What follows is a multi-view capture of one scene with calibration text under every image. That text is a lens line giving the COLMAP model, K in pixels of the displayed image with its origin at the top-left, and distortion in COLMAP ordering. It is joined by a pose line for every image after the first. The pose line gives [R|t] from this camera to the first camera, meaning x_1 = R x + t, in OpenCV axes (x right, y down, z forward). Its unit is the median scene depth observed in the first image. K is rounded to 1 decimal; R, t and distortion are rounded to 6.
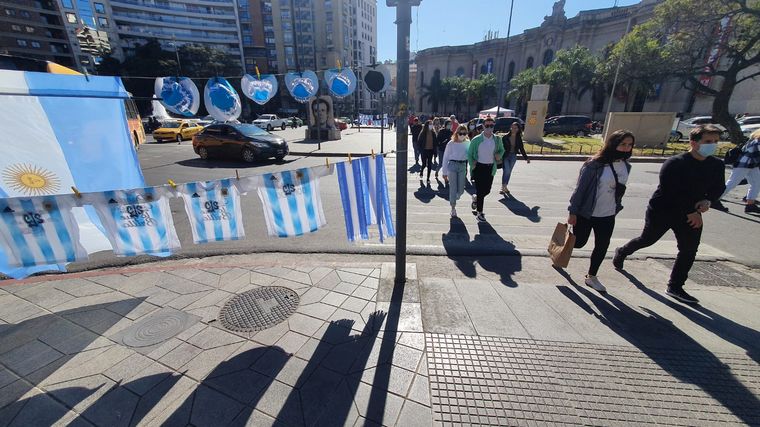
lens RADIAL K [[297.3, 0, 384.0], [0, 297.3, 218.6], [0, 0, 1]] dist [-0.001515, -0.000311]
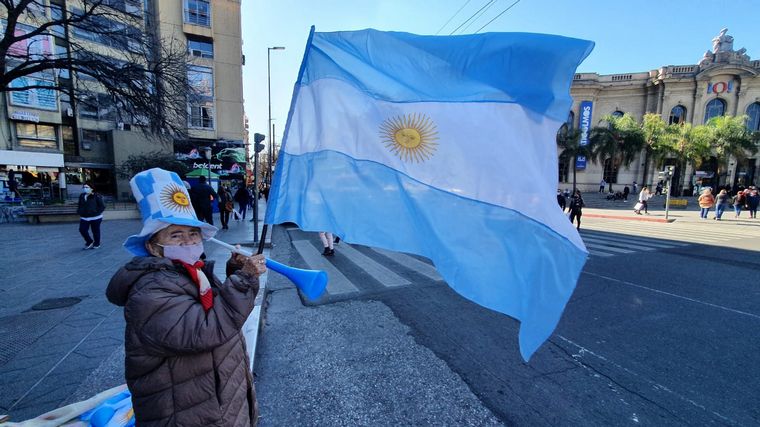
lens RADIAL K [[297.3, 0, 384.0], [0, 297.3, 218.6], [0, 0, 1]] dist [-0.001515, -0.000311]
pose [[0.690191, -0.069896, 0.720244, -0.399490], [0.229266, 0.965170, -0.126035, -0.325117], [-0.686348, 0.252116, 0.682176, 0.936889]]
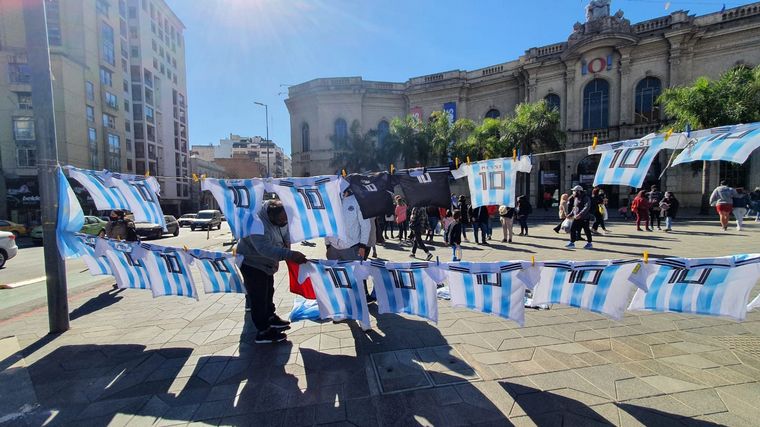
lens RADIAL K [[297.3, 0, 384.0], [0, 297.3, 218.6], [0, 0, 1]] dist [-0.001515, -0.000311]
pose [[0.841161, -0.044132, 0.538982, -0.040476], [0.204019, 0.948914, -0.240704, -0.238402], [-0.500824, 0.312433, 0.807193, 0.697912]]
